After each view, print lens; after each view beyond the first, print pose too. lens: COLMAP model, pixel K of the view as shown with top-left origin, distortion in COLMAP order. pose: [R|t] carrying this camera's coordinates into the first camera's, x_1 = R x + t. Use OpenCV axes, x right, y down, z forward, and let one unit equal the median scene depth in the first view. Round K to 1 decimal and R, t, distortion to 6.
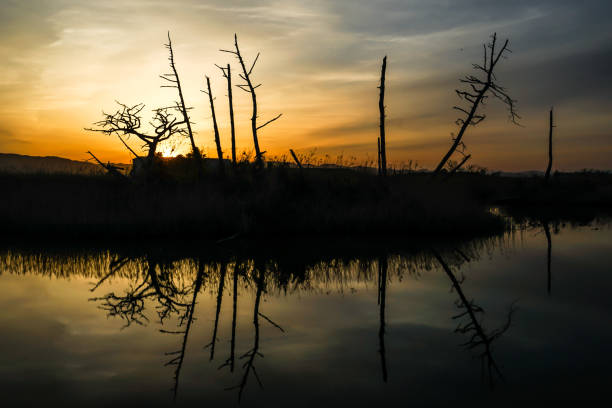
lens RADIAL K [[1333.6, 0, 306.0], [0, 1333.6, 204.0], [0, 0, 1]] dist [0.008478, 0.016862]
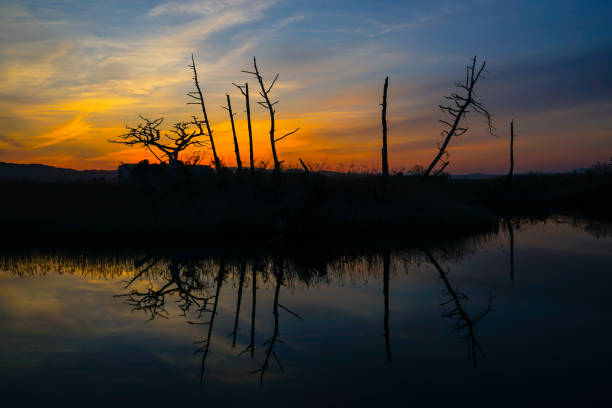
lens RADIAL K [[1333.6, 0, 306.0], [0, 1333.6, 204.0], [0, 0, 1]] dist [0.008478, 0.016862]
pose [[0.988381, -0.013368, 0.151410, -0.178100], [0.012512, 0.999900, 0.006605, -0.010047], [-0.151483, -0.004634, 0.988449, -0.114939]]
